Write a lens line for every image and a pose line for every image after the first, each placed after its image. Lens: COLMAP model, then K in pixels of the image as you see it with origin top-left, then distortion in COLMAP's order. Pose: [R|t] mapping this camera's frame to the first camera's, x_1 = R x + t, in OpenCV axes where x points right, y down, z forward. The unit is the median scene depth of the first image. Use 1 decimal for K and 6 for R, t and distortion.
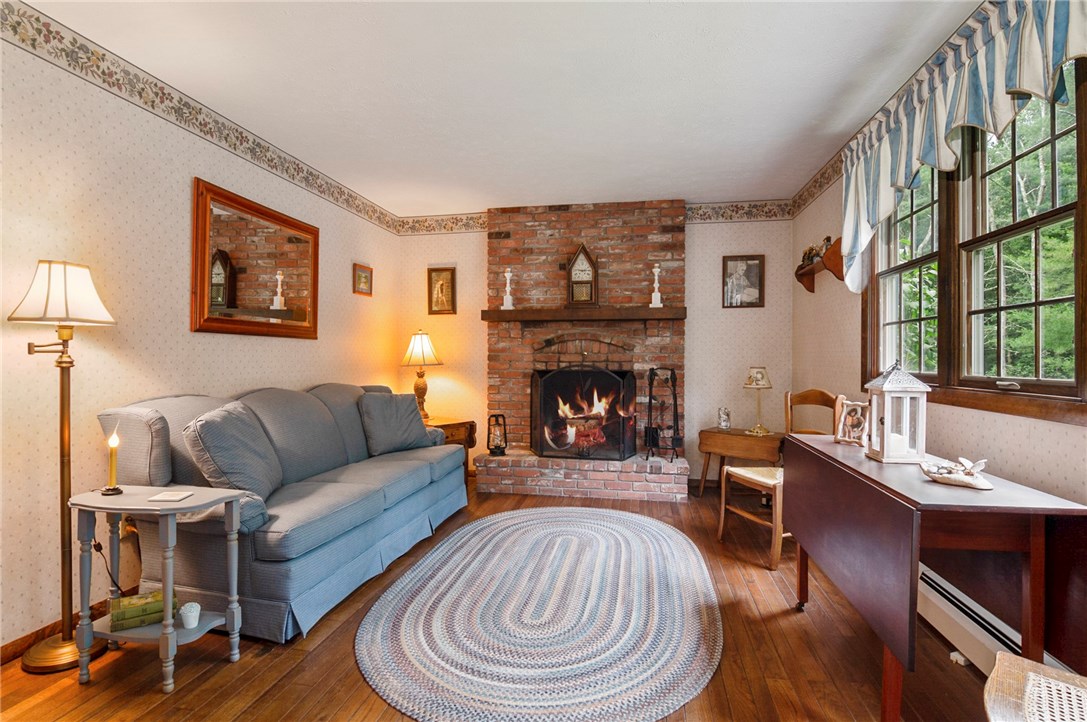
lens RADIAL K [[545.3, 0, 543.0], [0, 545.3, 356.1], [0, 0, 1]] dist [0.004382, -0.007983]
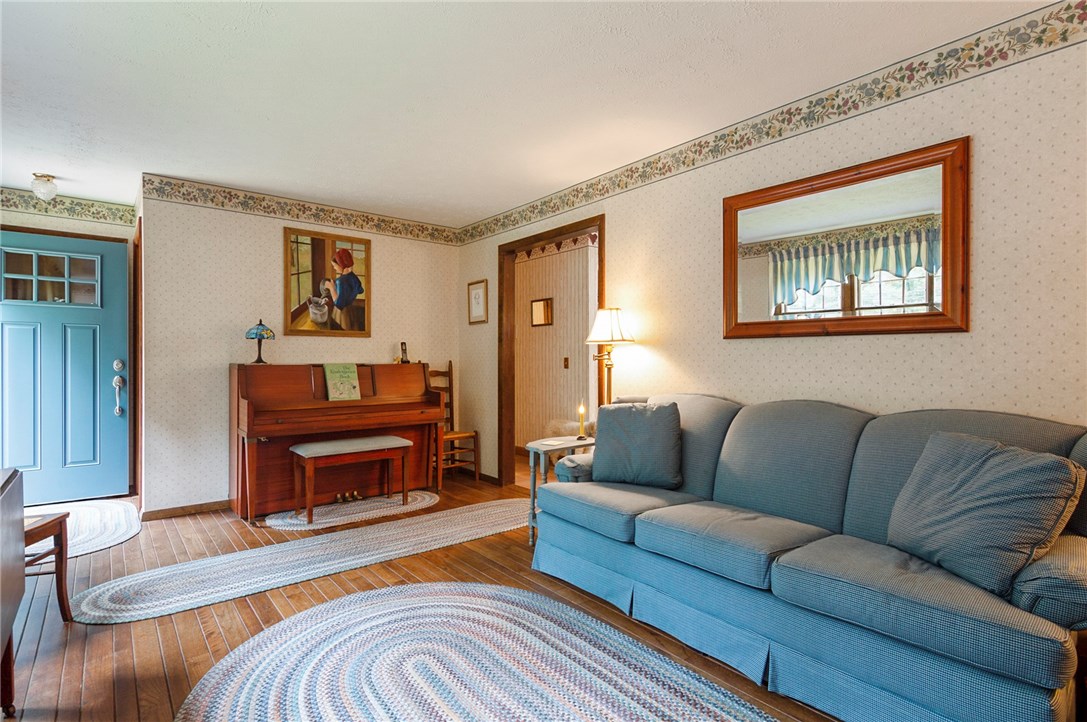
lens RADIAL K [[545.3, 0, 545.6], [0, 545.3, 361.7], [0, 0, 1]] dist [0.004382, -0.007983]
pose [[-0.656356, -0.004079, -0.754440, 0.501056], [-0.003118, 0.999992, -0.002693, 0.006451], [0.754445, 0.000585, -0.656363, 1.702754]]
